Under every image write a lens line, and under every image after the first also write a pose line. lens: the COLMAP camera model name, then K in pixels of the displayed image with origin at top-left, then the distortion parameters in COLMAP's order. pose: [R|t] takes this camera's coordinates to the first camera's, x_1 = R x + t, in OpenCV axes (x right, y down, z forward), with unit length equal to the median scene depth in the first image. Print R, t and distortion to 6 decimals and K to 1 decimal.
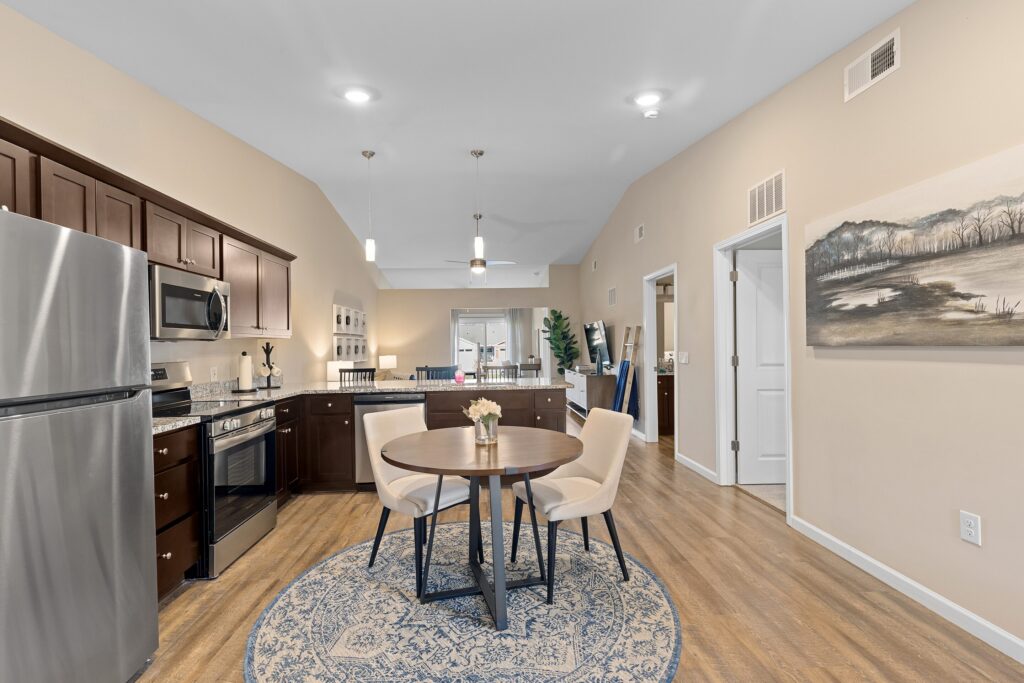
lens RADIAL K [[463.2, 0, 505.8], [0, 463.2, 340.0], [0, 0, 1]] dist [0.002999, -0.000641]
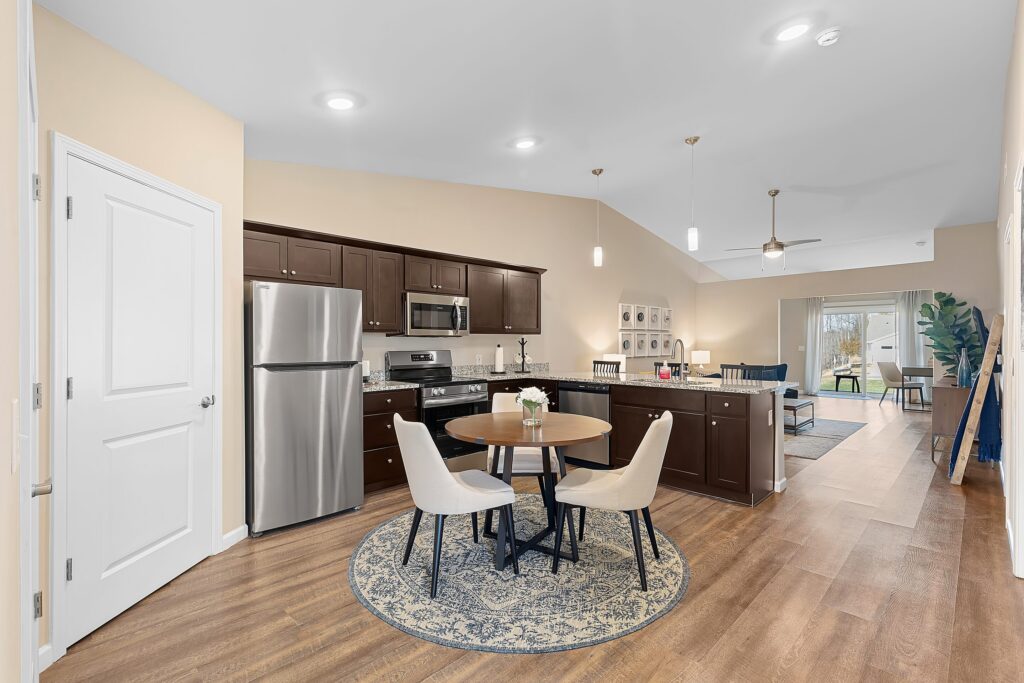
lens RADIAL K [[463.6, 0, 509.7], [0, 463.6, 340.0], [0, 0, 1]] dist [0.009179, -0.000375]
pose [[0.668846, 0.009946, -0.743334, 0.449157], [0.001104, 0.999896, 0.014373, -0.007941], [0.743400, -0.010434, 0.668766, 0.088904]]
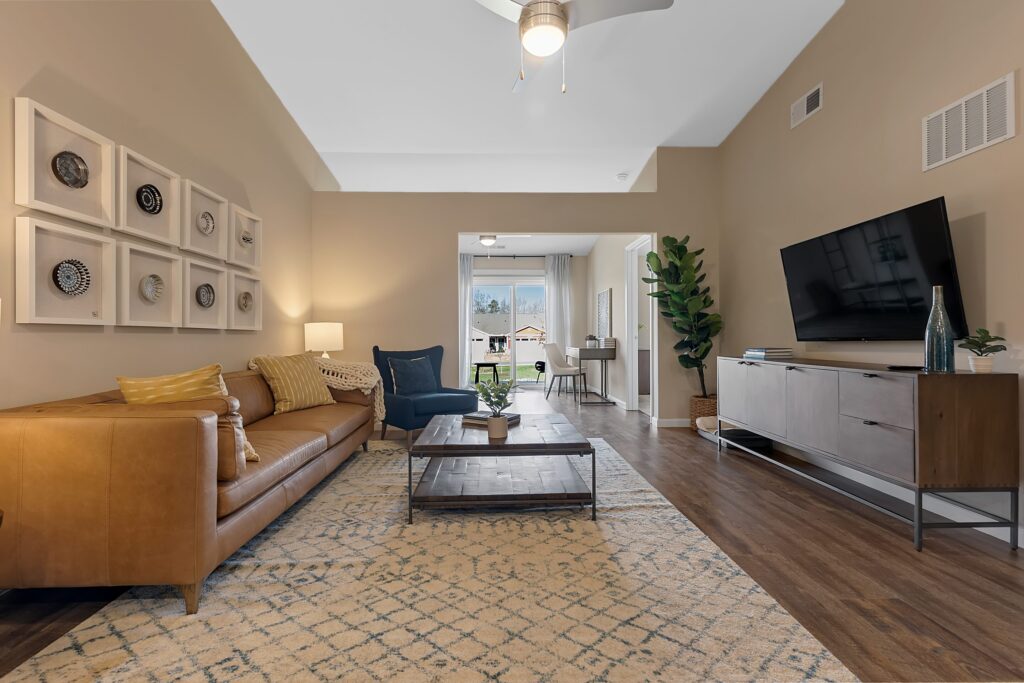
lens RADIAL K [[463.2, 0, 505.8], [0, 463.2, 340.0], [0, 0, 1]] dist [0.002999, -0.000641]
pose [[0.999719, 0.011383, -0.020785, -0.131733], [-0.011013, 0.999780, 0.017844, 0.087763], [0.020984, -0.017611, 0.999625, 1.164379]]
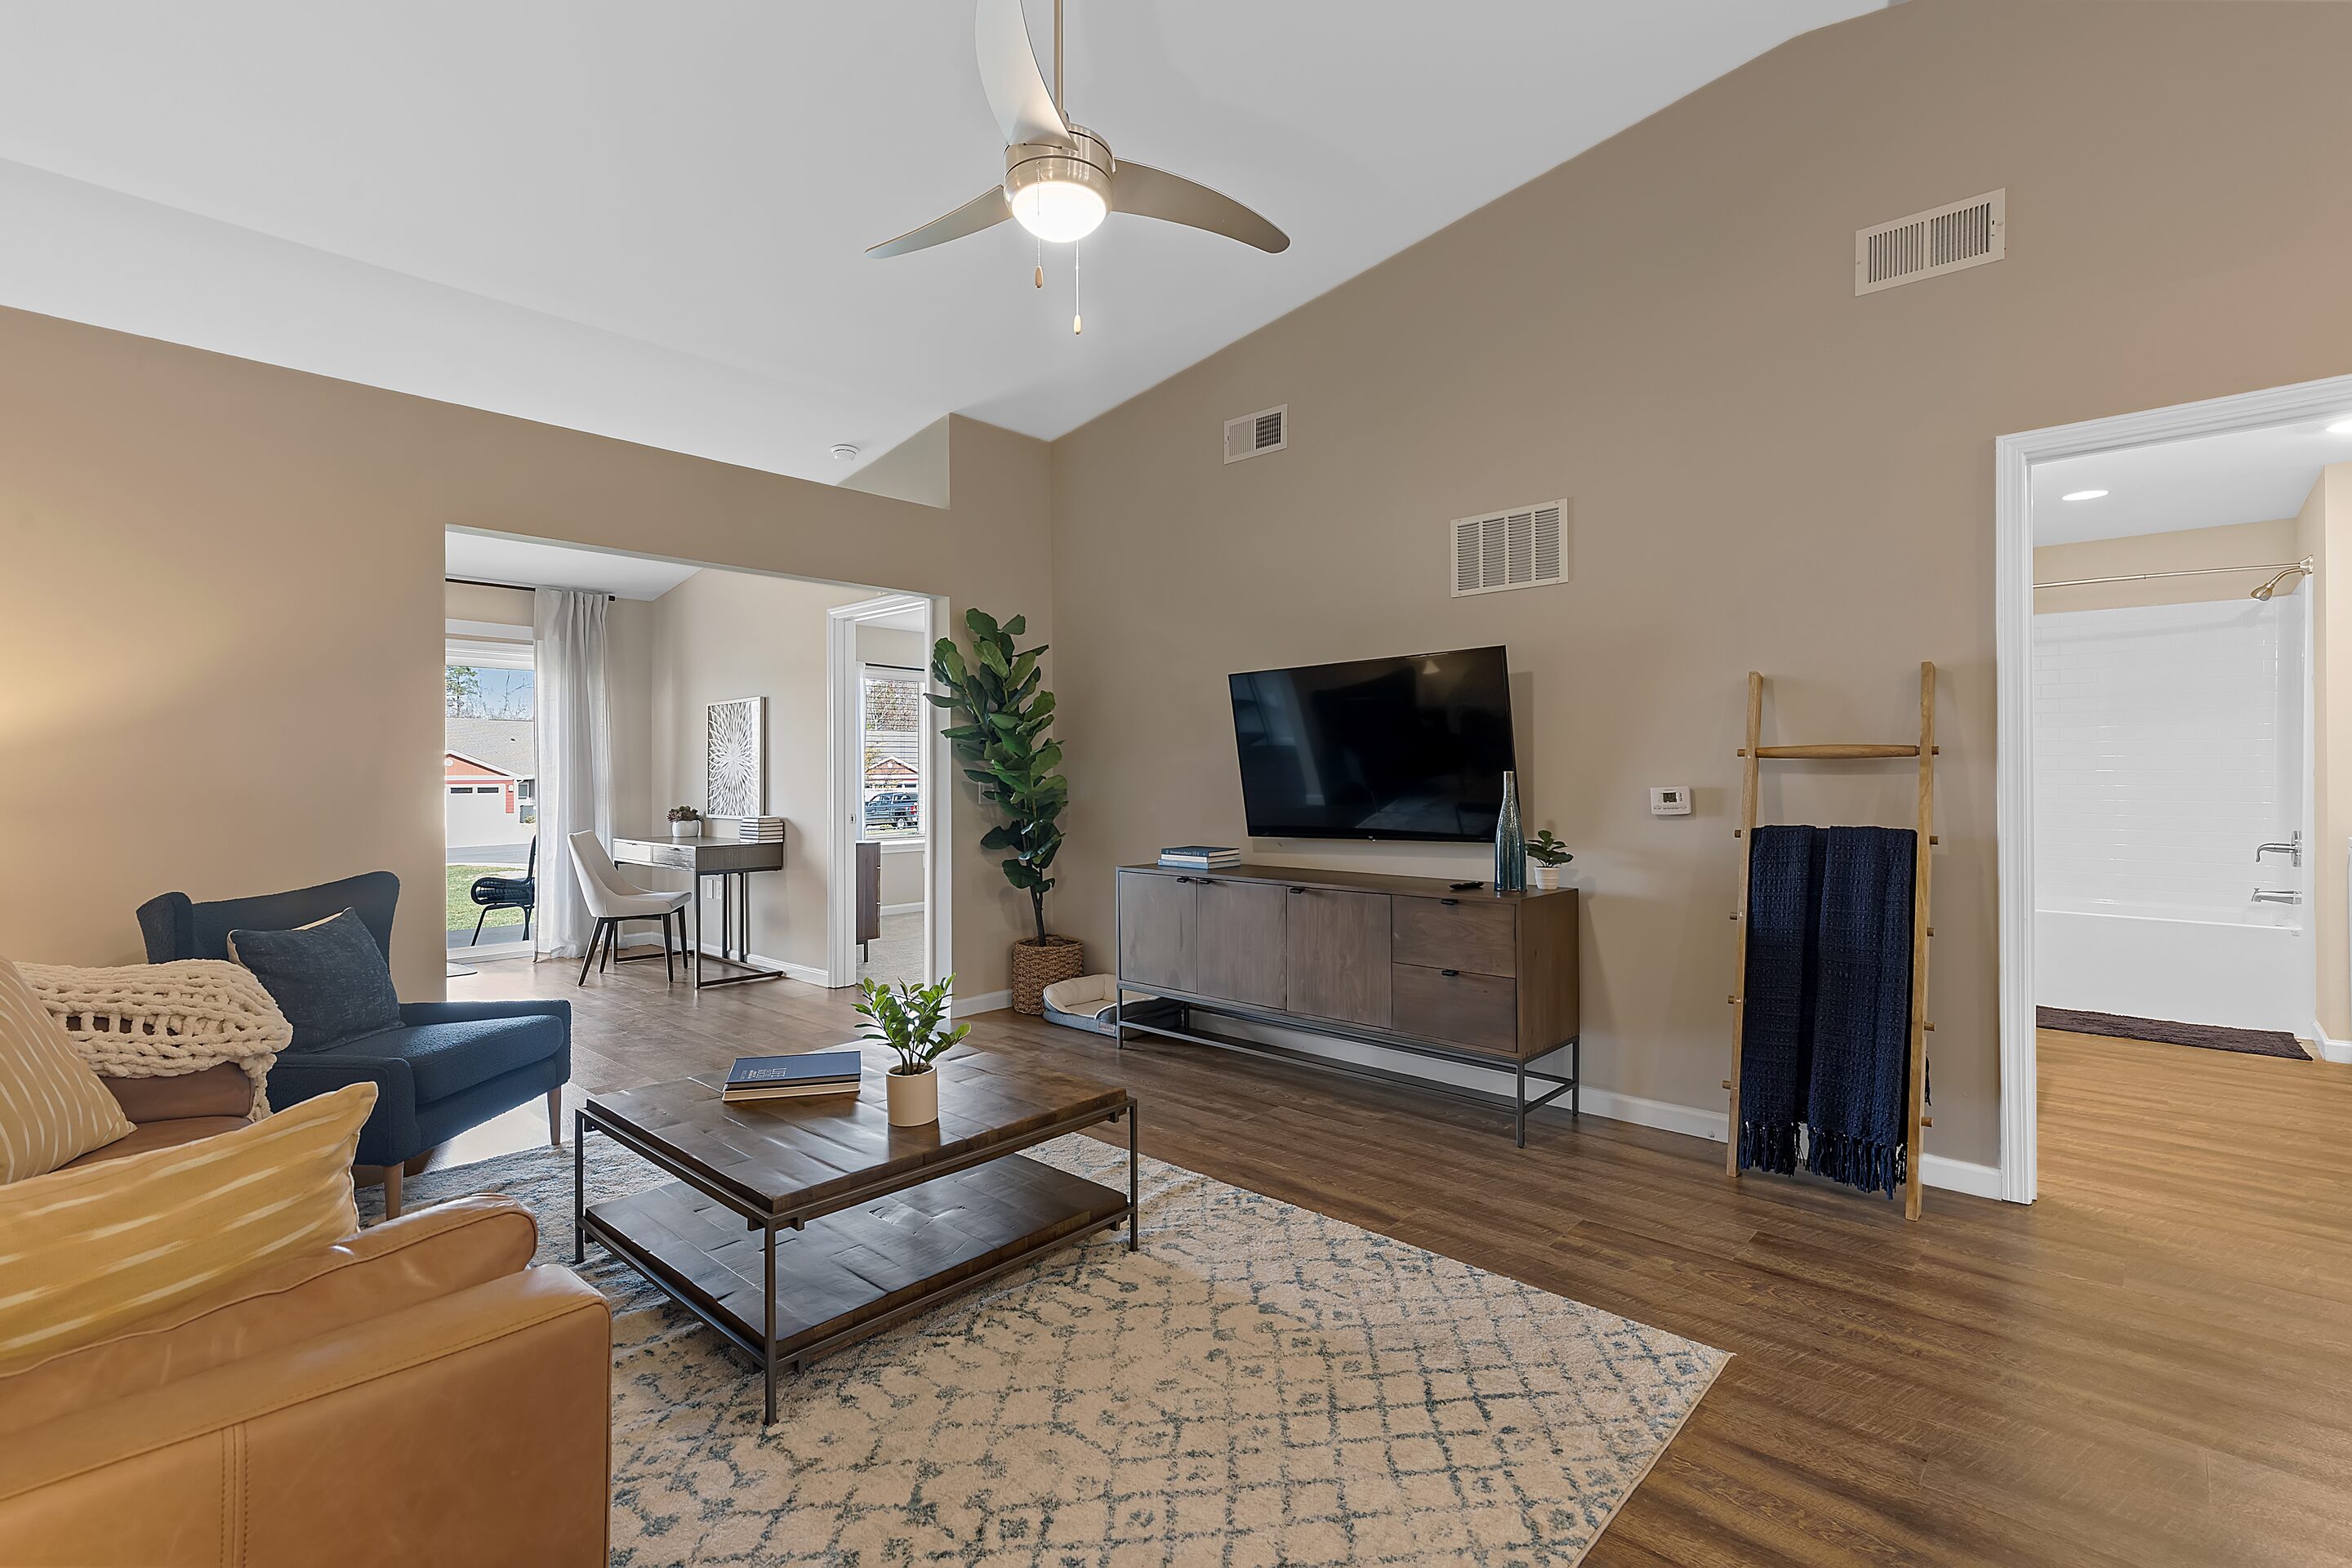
lens RADIAL K [[1064.8, 0, 1170.8], [0, 1064.8, 780.5], [0, 0, 1]] dist [0.009179, -0.000375]
pose [[0.715331, 0.012456, 0.698675, -0.455214], [-0.017363, 0.999849, -0.000048, 0.042830], [-0.698570, -0.012097, 0.715439, 1.272068]]
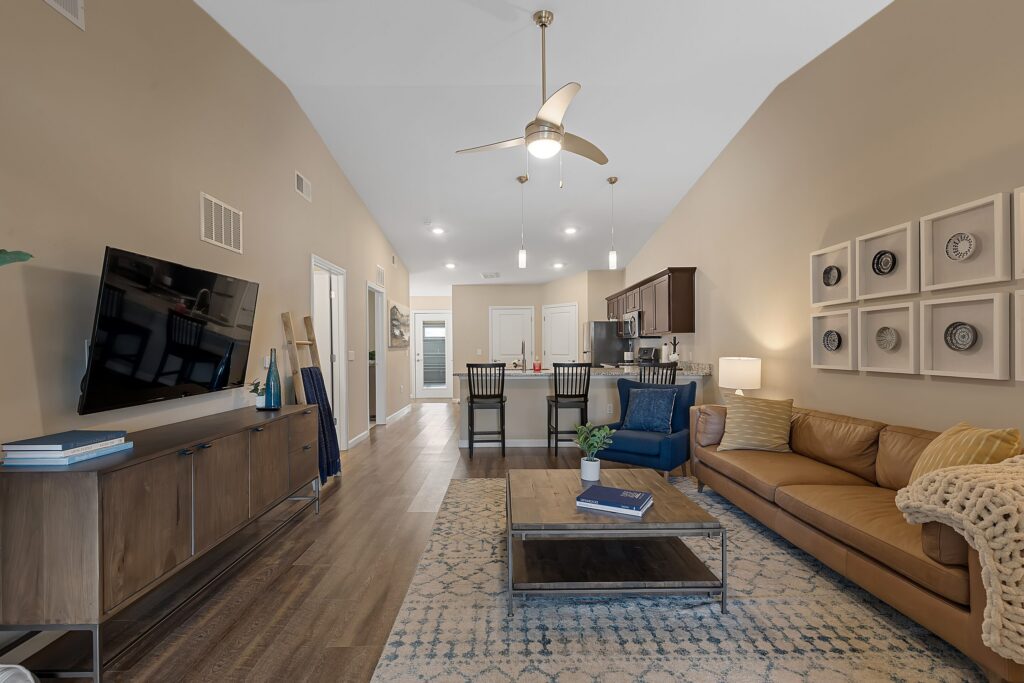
lens RADIAL K [[469.8, 0, 505.8], [0, 469.8, 348.6], [0, 0, 1]] dist [0.004145, -0.000370]
pose [[-0.998859, 0.022315, 0.042217, -0.066704], [0.021785, 0.999679, -0.012961, 0.049210], [-0.042493, -0.012027, -0.999024, 2.446016]]
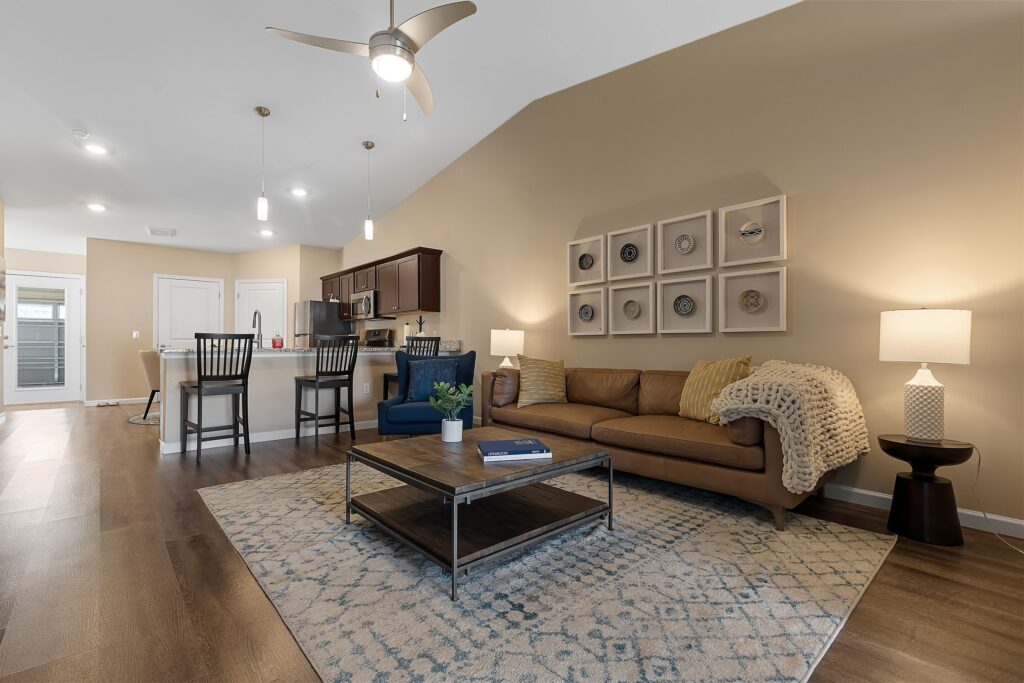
lens RADIAL K [[463.6, 0, 509.7], [0, 463.6, 340.0], [0, 0, 1]] dist [0.009179, -0.000375]
pose [[-0.780893, 0.010238, -0.624581, 0.164610], [0.021854, 0.999701, -0.010936, 0.103168], [0.624283, -0.022190, -0.780883, 2.299510]]
